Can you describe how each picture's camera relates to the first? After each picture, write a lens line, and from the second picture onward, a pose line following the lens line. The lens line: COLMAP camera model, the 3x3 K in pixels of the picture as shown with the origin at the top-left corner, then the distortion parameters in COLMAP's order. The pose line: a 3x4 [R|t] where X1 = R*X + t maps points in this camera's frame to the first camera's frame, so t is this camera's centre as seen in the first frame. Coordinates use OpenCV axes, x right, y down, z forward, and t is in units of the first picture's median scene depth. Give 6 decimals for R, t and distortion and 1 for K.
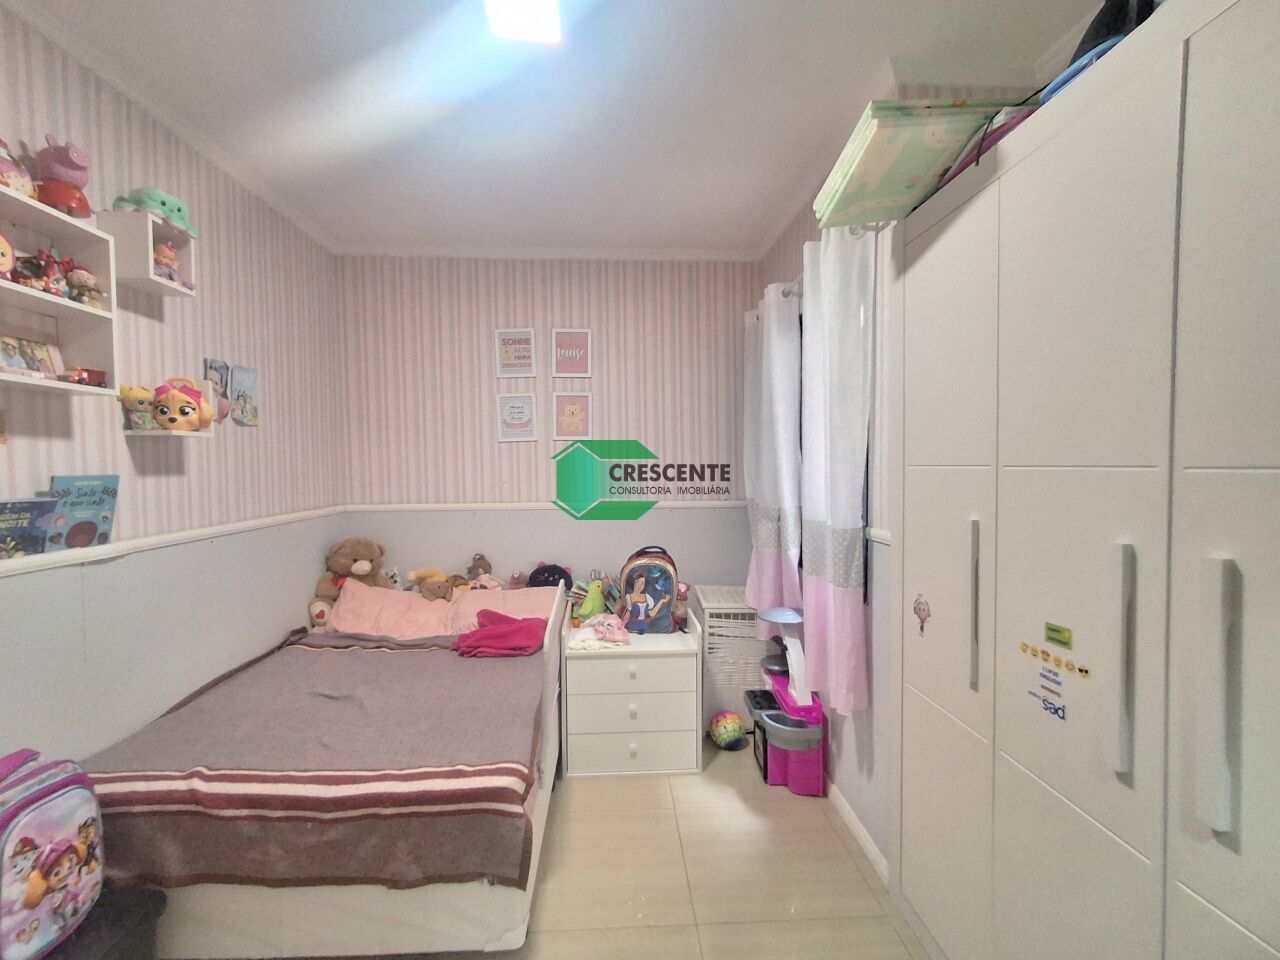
lens RADIAL K [[578.0, 0, 635.3], [0, 578.0, 482.5], [0, 0, 1]] dist [0.004068, 0.000062]
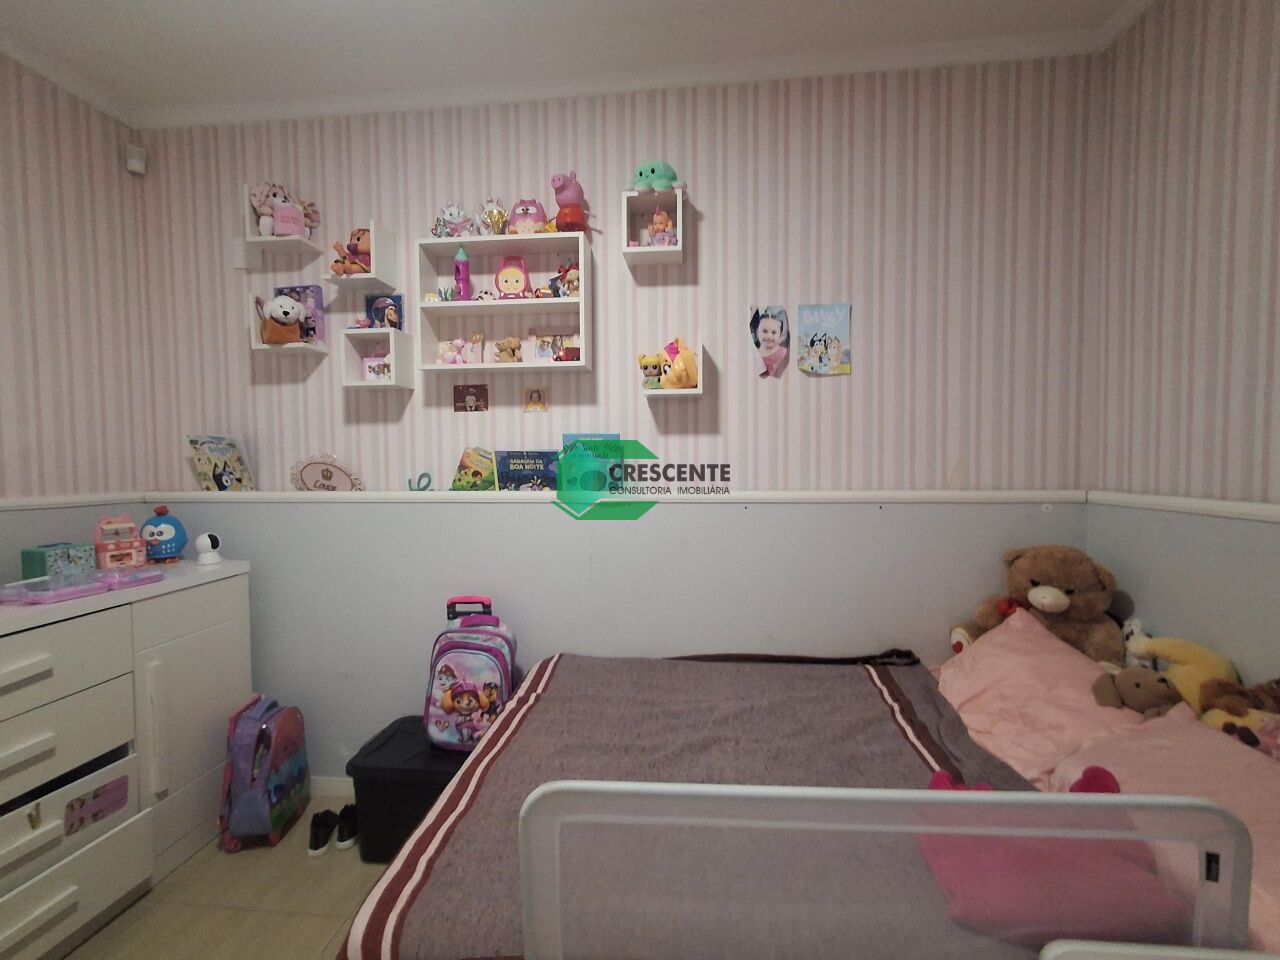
lens RADIAL K [[583.1, 0, 635.9], [0, 583.1, 483.1], [0, 0, 1]] dist [0.001144, 0.000924]
pose [[-0.149731, 0.048060, -0.987558, 0.290772], [-0.026277, 0.998272, 0.052566, 0.026098], [0.988377, 0.033821, -0.148210, 1.312126]]
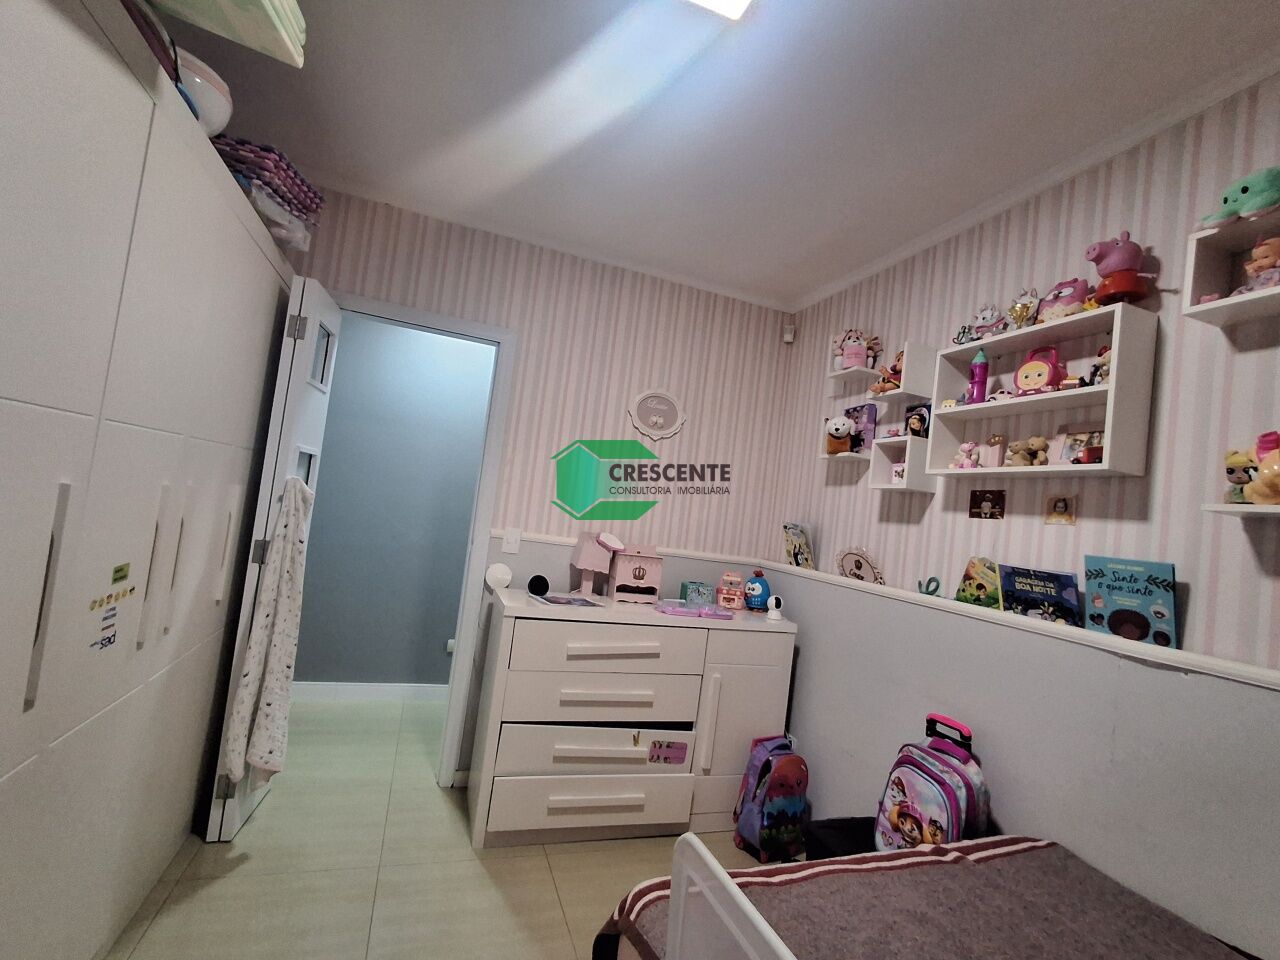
lens RADIAL K [[583.1, 0, 635.9], [0, 583.1, 483.1], [0, 0, 1]] dist [0.001144, 0.000924]
pose [[-0.952230, -0.127000, -0.277719, 0.072992], [-0.127523, 0.991702, -0.016259, -0.017743], [0.277480, 0.019933, -0.960525, 1.707594]]
